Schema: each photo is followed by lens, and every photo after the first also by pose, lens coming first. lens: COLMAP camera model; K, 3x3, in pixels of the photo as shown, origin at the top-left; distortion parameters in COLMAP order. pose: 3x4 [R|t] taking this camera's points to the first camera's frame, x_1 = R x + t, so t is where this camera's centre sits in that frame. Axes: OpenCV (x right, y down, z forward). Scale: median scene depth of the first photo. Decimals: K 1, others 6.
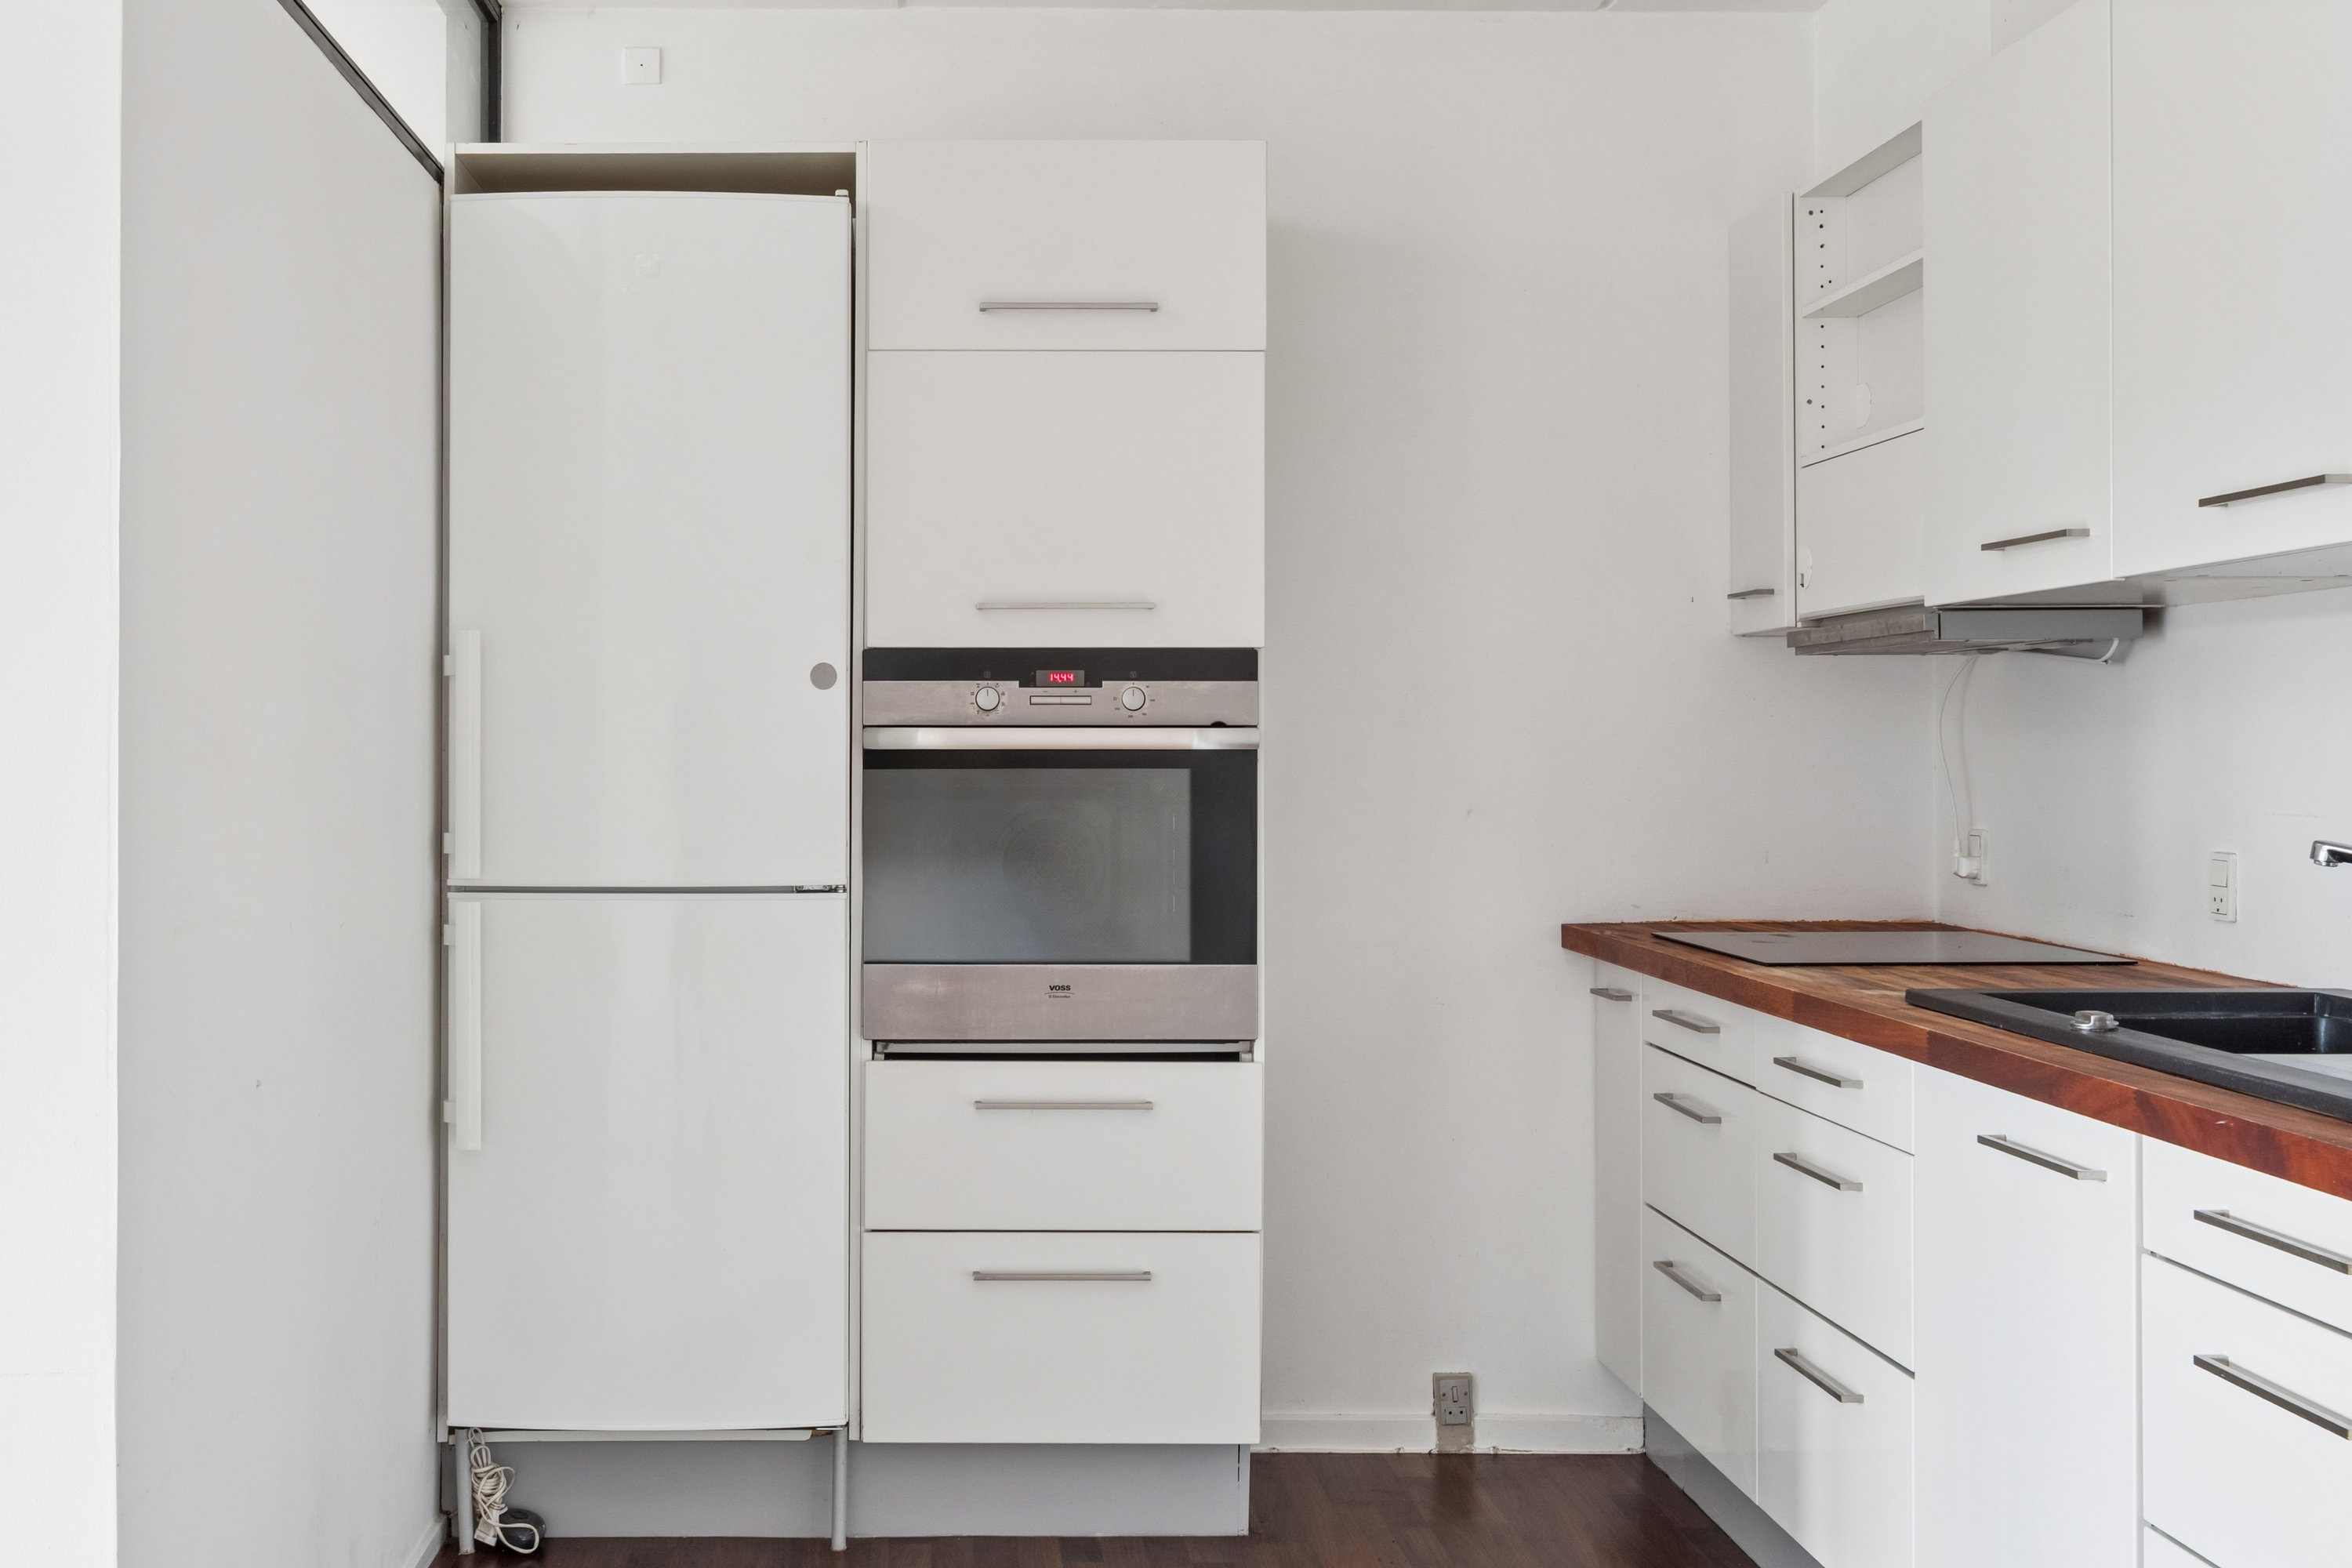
lens RADIAL K [[2720.9, 0, 1086.0], [0, 2720.9, 757.1], [0, 0, 1]] dist [-0.000753, 0.000000]
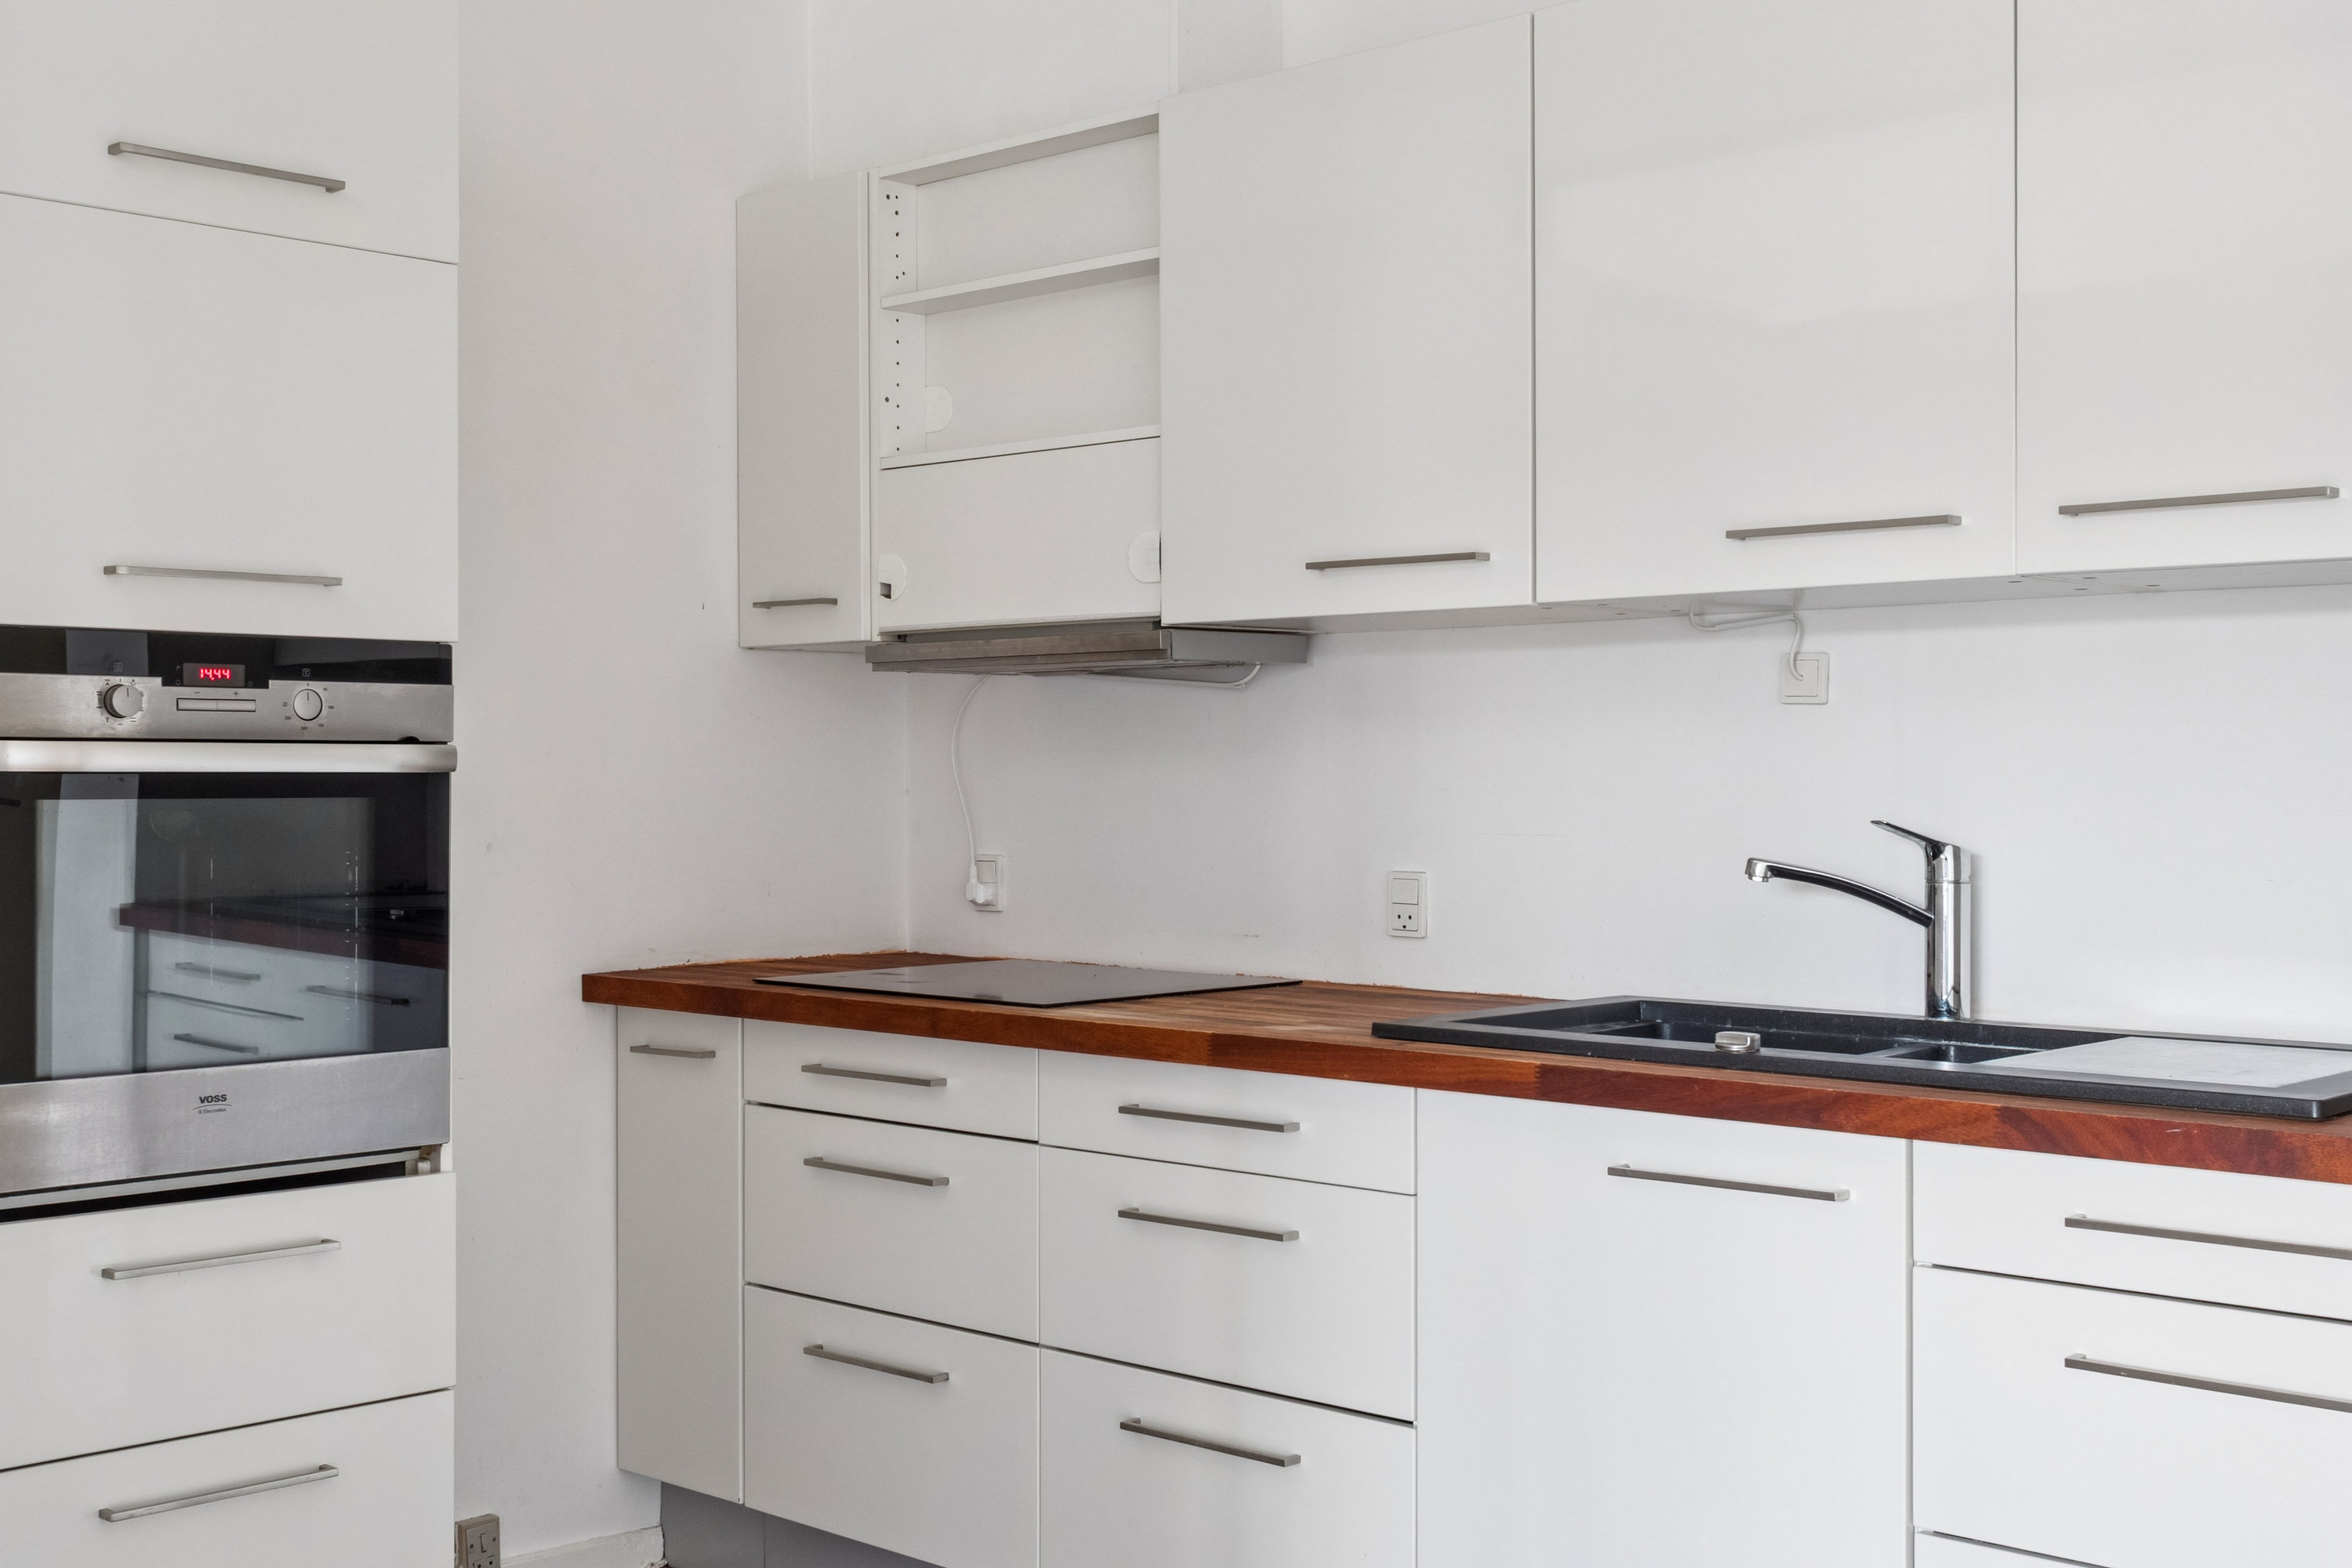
lens RADIAL K [[2720.9, 0, 1167.2], [0, 2720.9, 780.2], [0, 0, 1]] dist [-0.000753, 0.000000]
pose [[0.683432, -0.001628, 0.730012, -0.367194], [0.000142, 0.999998, 0.002096, -0.002176], [-0.730014, -0.001329, 0.683431, 0.314806]]
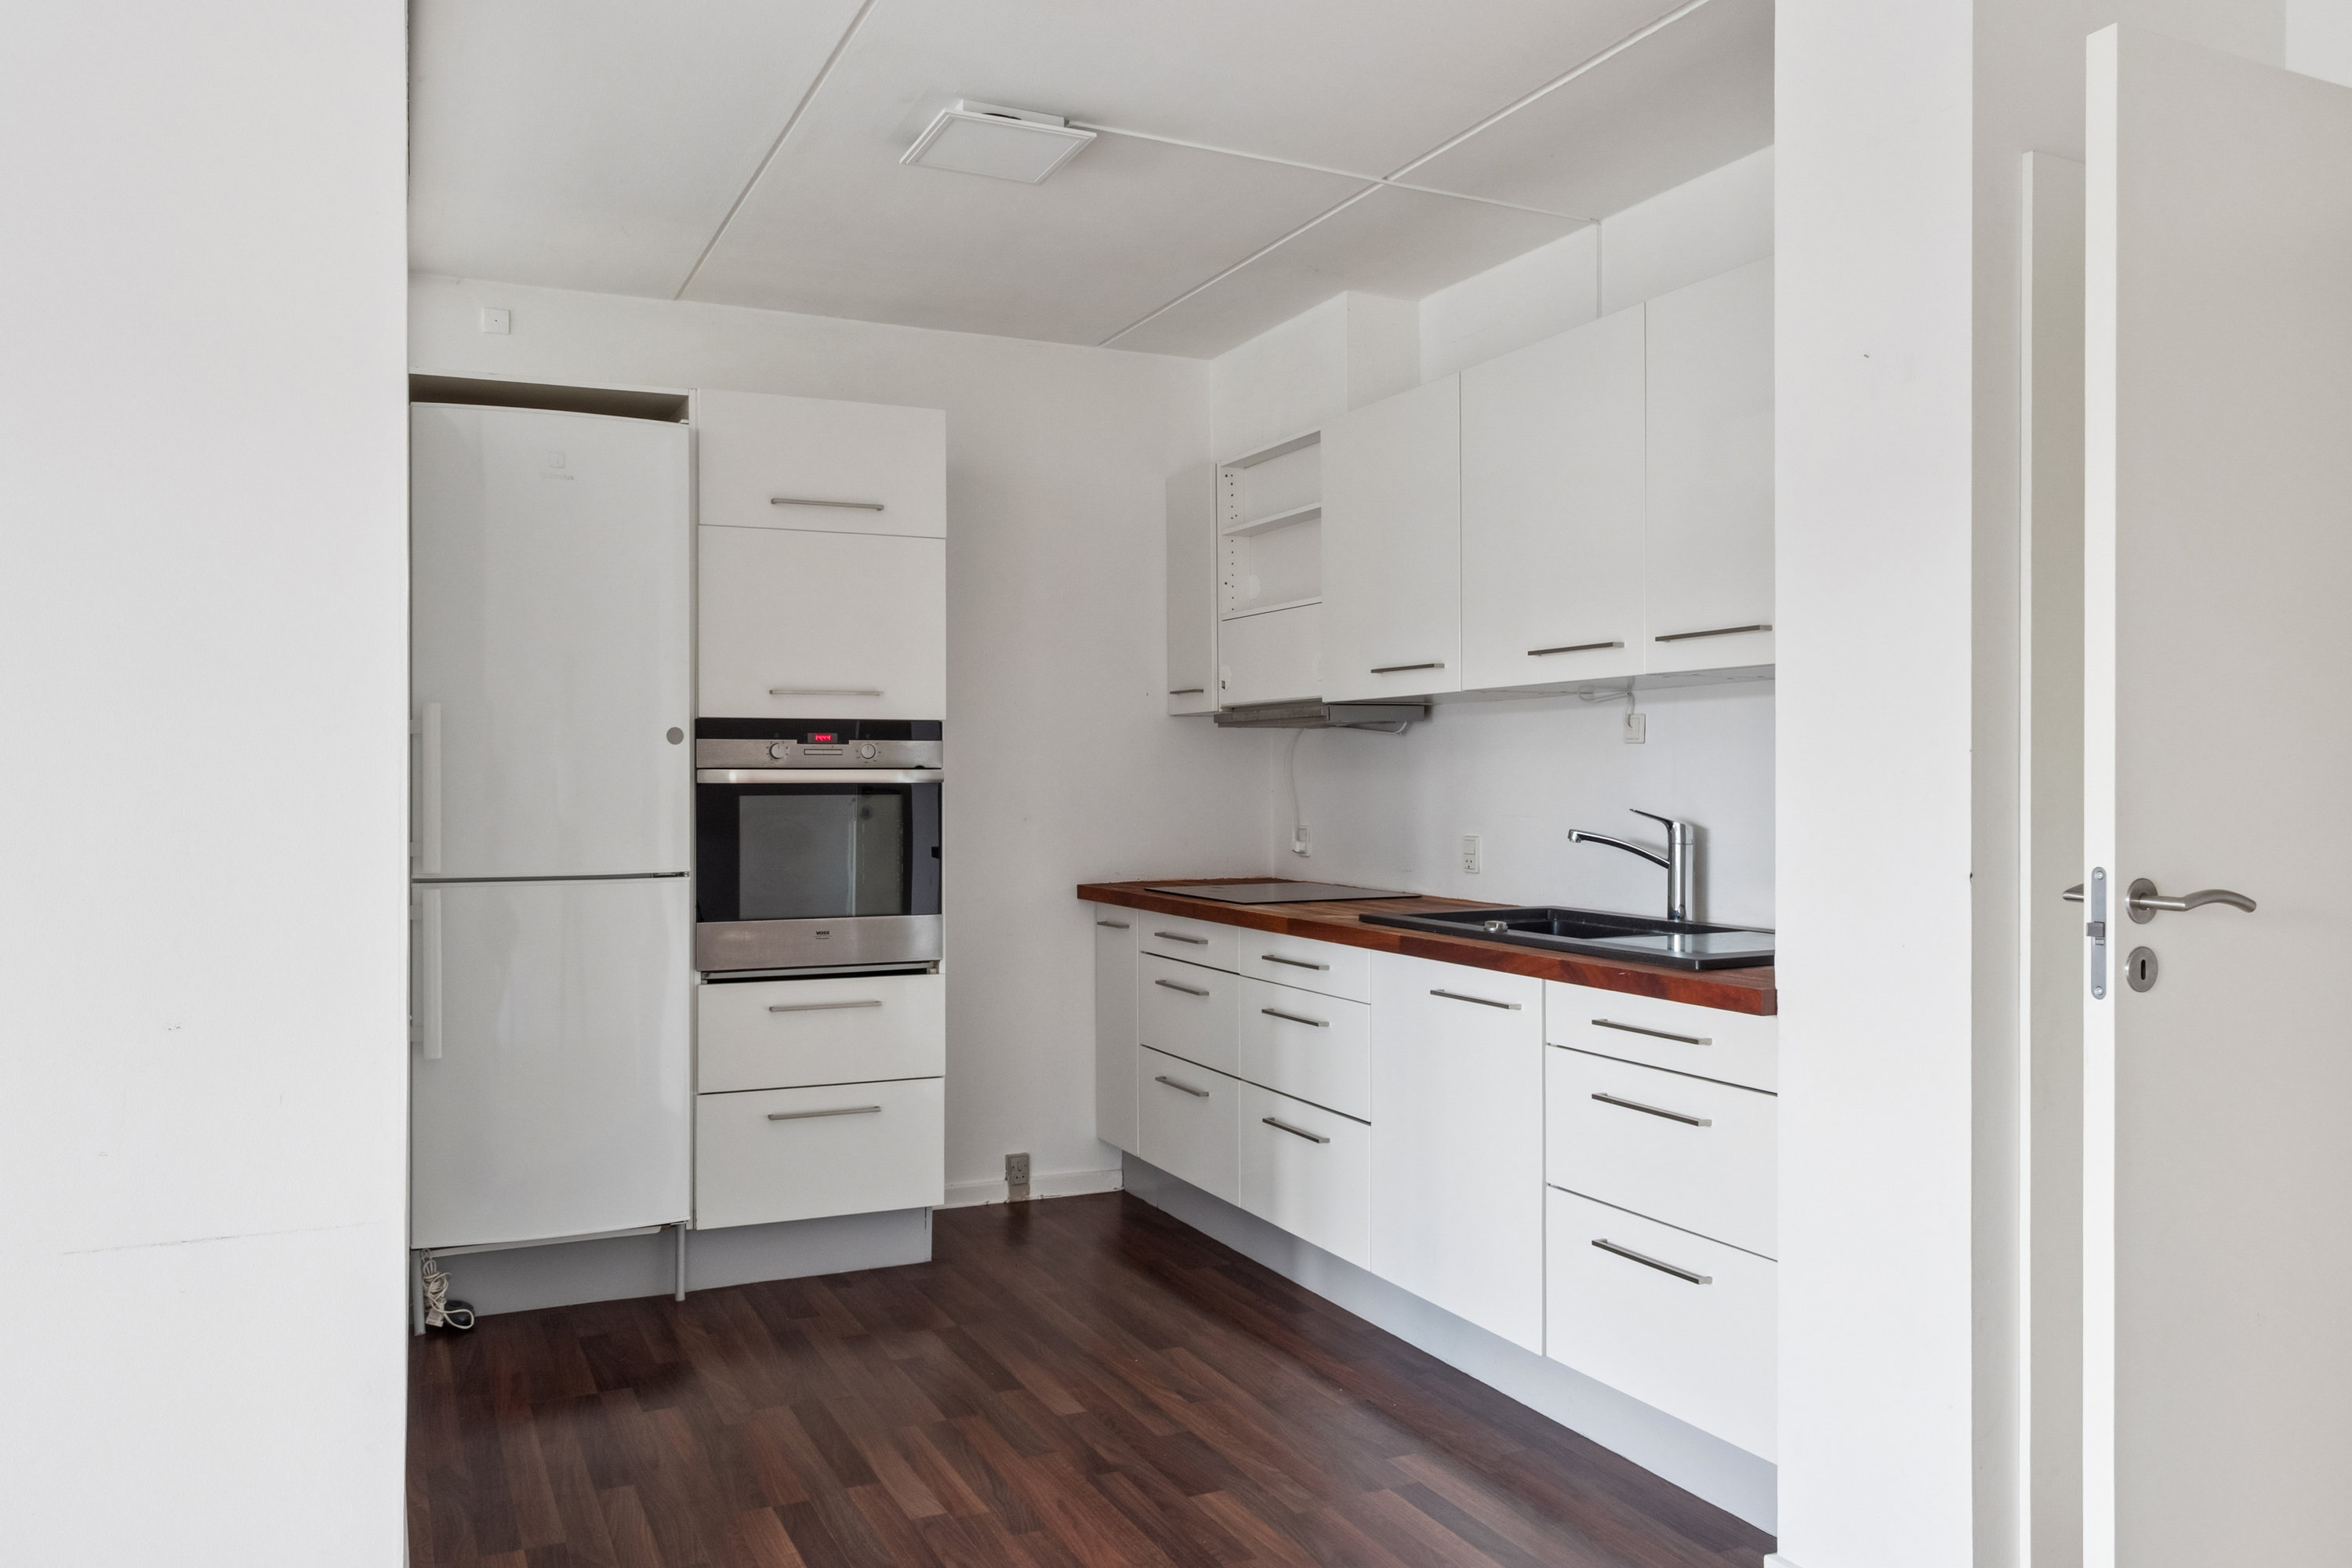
lens RADIAL K [[1738.5, 0, 1169.0], [0, 1738.5, 804.1], [0, 0, 1]] dist [-0.048454, 0.016167]
pose [[0.905292, -0.008408, 0.424707, -0.256310], [0.002025, 0.999878, 0.015479, -0.005699], [-0.424786, -0.013153, 0.905198, -0.002508]]
